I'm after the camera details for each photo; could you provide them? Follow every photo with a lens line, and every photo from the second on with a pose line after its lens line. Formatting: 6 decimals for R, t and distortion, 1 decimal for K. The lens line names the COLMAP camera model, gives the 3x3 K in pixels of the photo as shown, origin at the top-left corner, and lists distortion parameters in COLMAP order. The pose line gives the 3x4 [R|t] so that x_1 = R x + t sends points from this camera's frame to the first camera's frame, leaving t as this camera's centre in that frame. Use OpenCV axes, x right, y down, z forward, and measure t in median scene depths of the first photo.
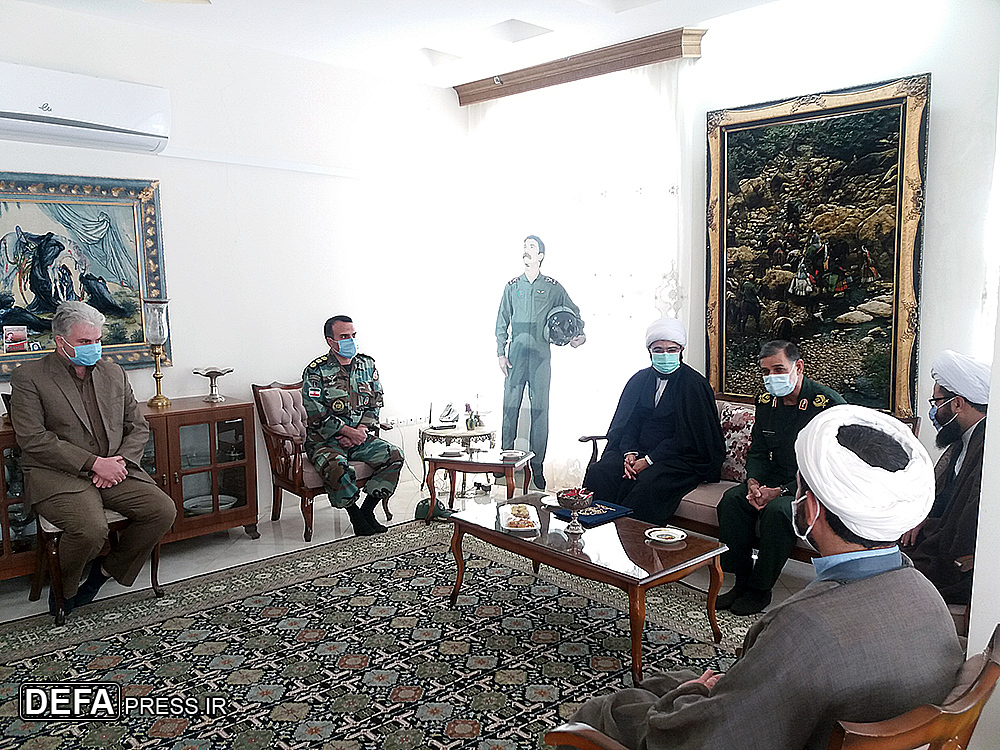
lens RADIAL K [[765.0, 0, 482.0], [0, 765.0, 404.3], [0, 0, 1]] dist [0.067498, -0.145713]
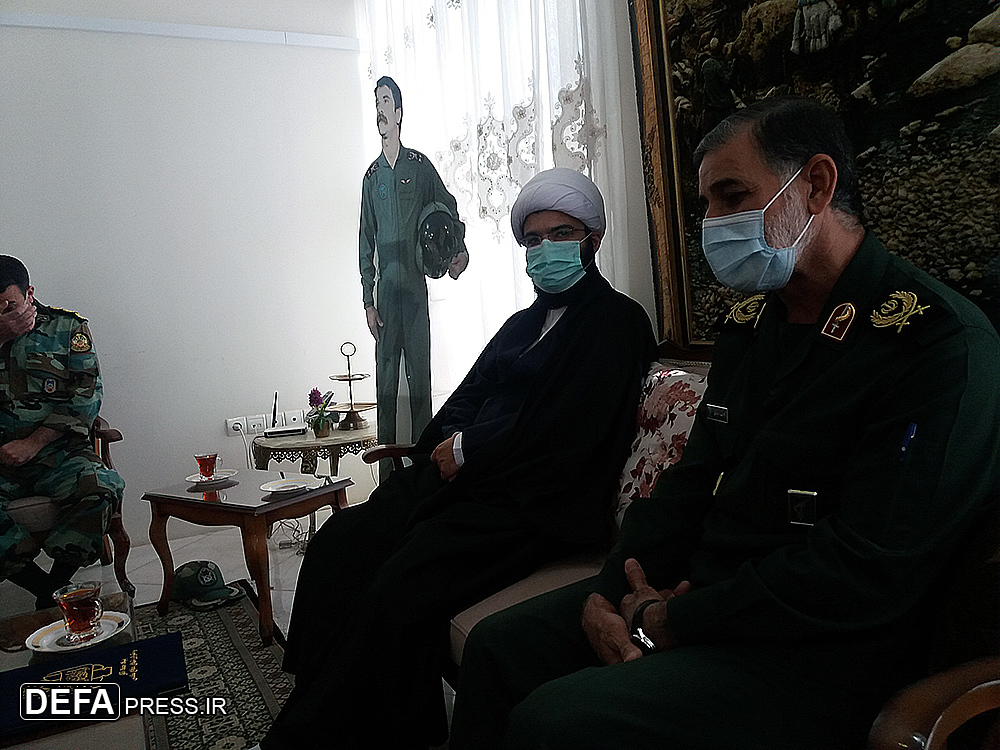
lens RADIAL K [[792.6, 0, 492.7], [0, 792.6, 390.0], [0, 0, 1]] dist [0.099048, -0.156371]
pose [[0.961716, -0.032711, -0.272087, 0.354518], [0.026998, 0.999330, -0.024713, 0.021647], [0.272714, 0.016421, 0.961955, 0.583765]]
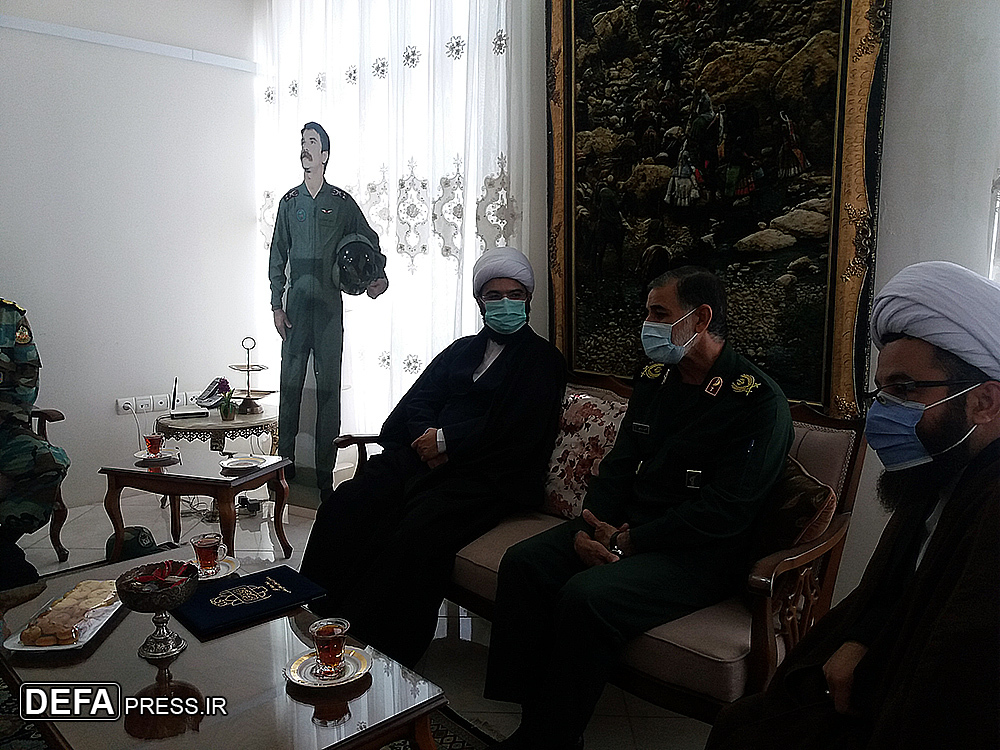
lens RADIAL K [[792.6, 0, 492.7], [0, 792.6, 390.0], [0, 0, 1]] dist [0.099048, -0.156371]
pose [[0.998853, 0.019242, 0.043835, 0.237301], [-0.019535, 0.999789, 0.006280, -0.001025], [-0.043705, -0.007129, 0.999019, 0.381184]]
